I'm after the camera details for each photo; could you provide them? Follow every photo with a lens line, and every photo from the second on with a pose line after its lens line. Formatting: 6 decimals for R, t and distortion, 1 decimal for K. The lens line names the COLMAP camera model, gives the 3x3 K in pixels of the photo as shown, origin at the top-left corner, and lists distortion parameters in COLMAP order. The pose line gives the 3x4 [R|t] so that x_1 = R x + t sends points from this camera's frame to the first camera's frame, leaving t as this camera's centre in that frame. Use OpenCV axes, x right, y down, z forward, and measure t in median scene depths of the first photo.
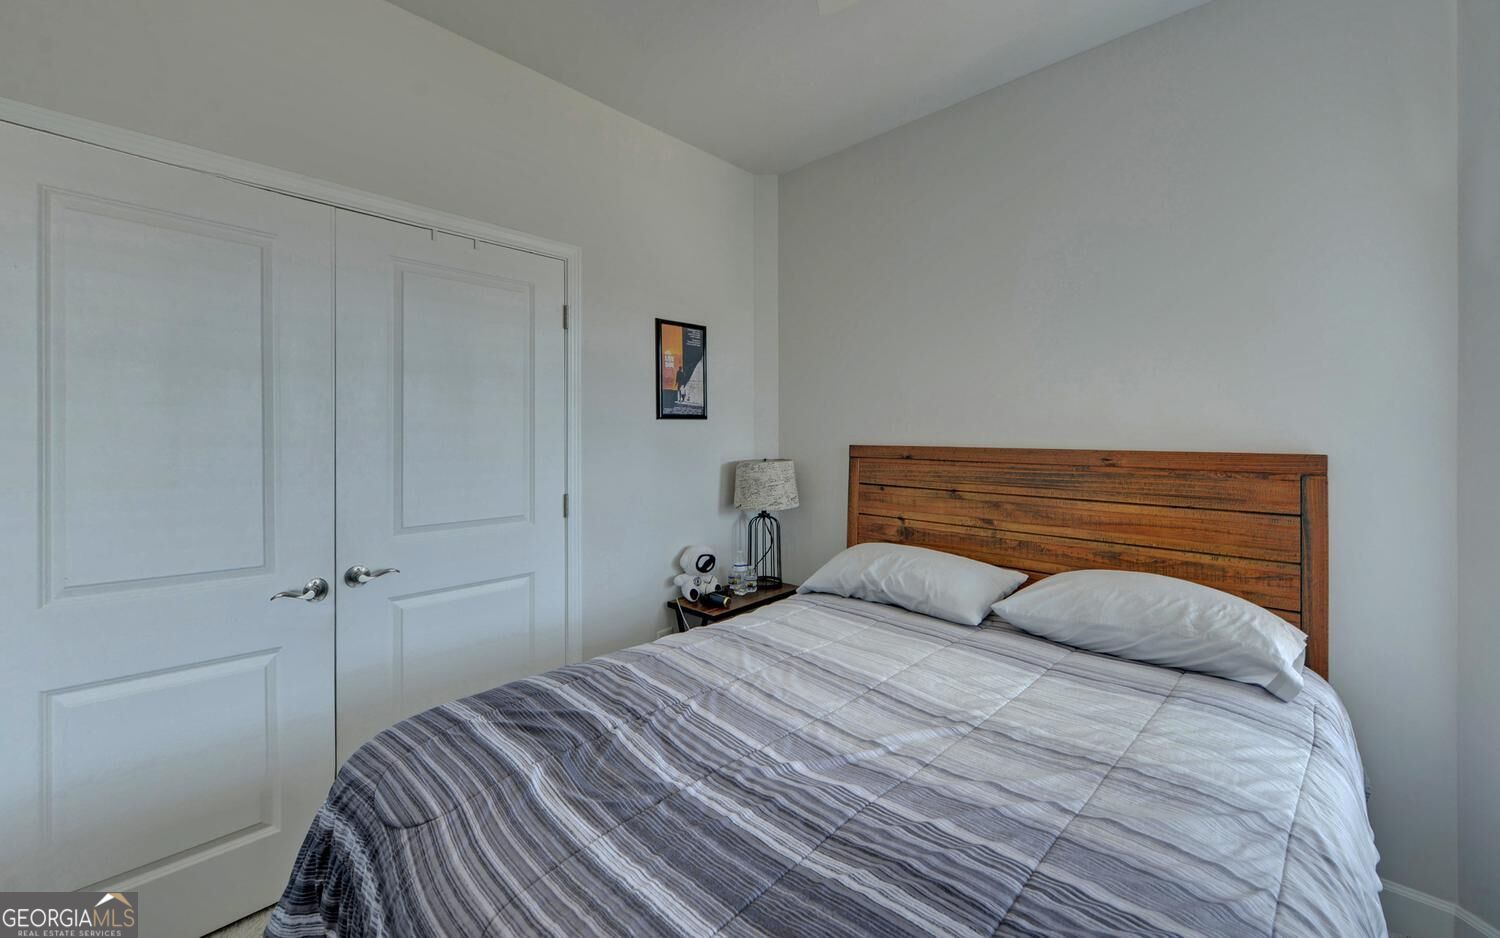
lens RADIAL K [[614.9, 0, 754.2], [0, 614.9, 437.8], [0, 0, 1]] dist [0.000120, -0.000146]
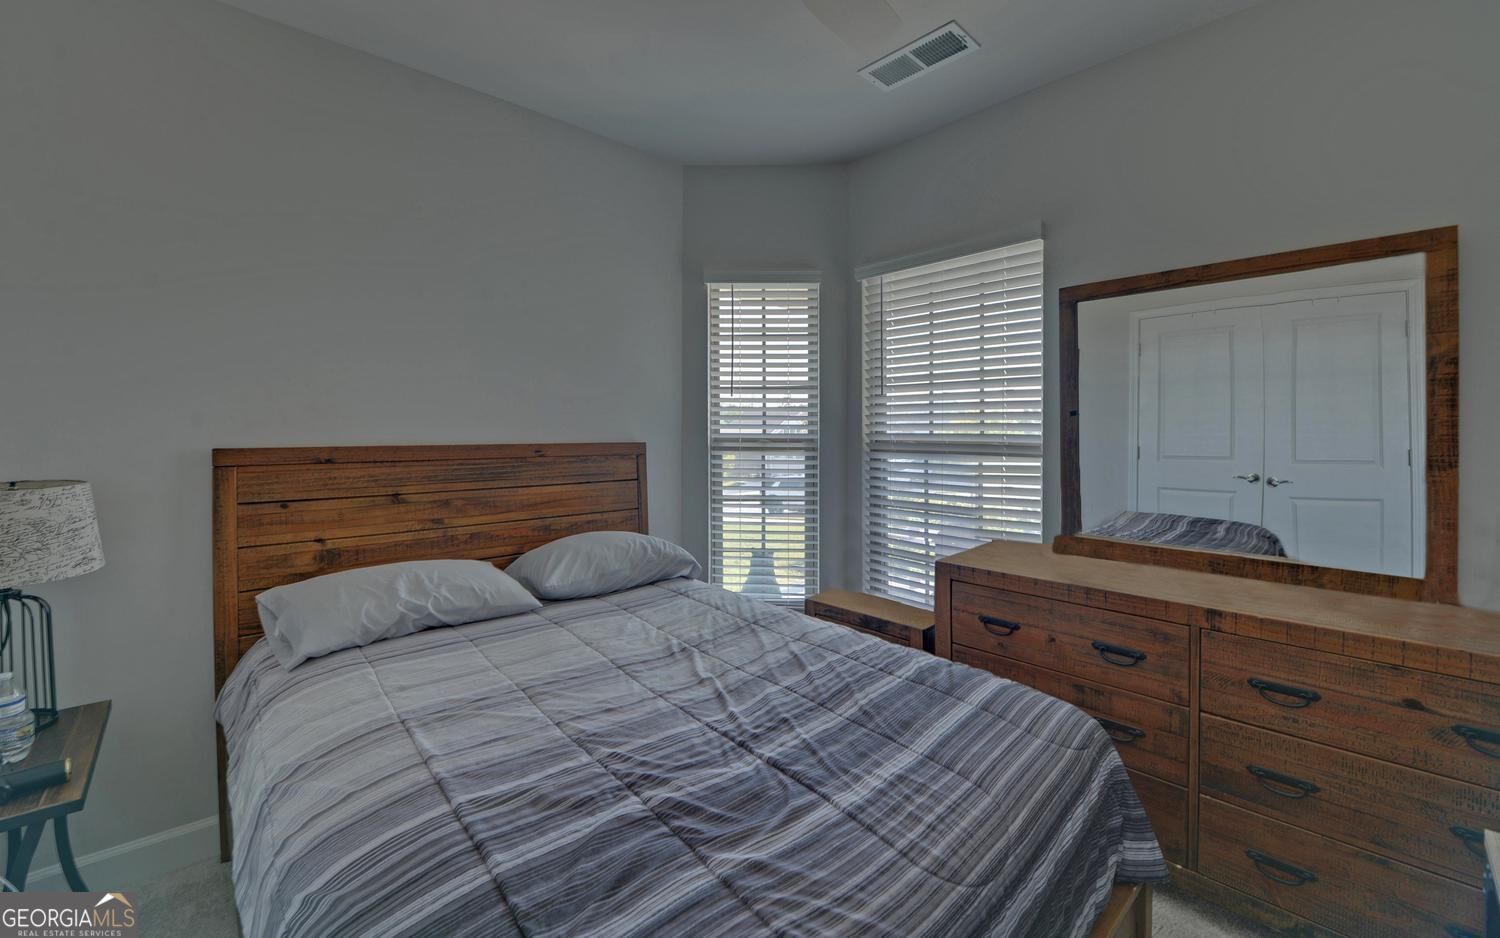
lens RADIAL K [[614.9, 0, 754.2], [0, 614.9, 437.8], [0, 0, 1]] dist [0.000120, -0.000146]
pose [[0.033024, -0.016470, 0.999319, -0.583458], [0.006173, 0.999848, 0.016275, -0.008547], [-0.999435, 0.005631, 0.033121, 0.477754]]
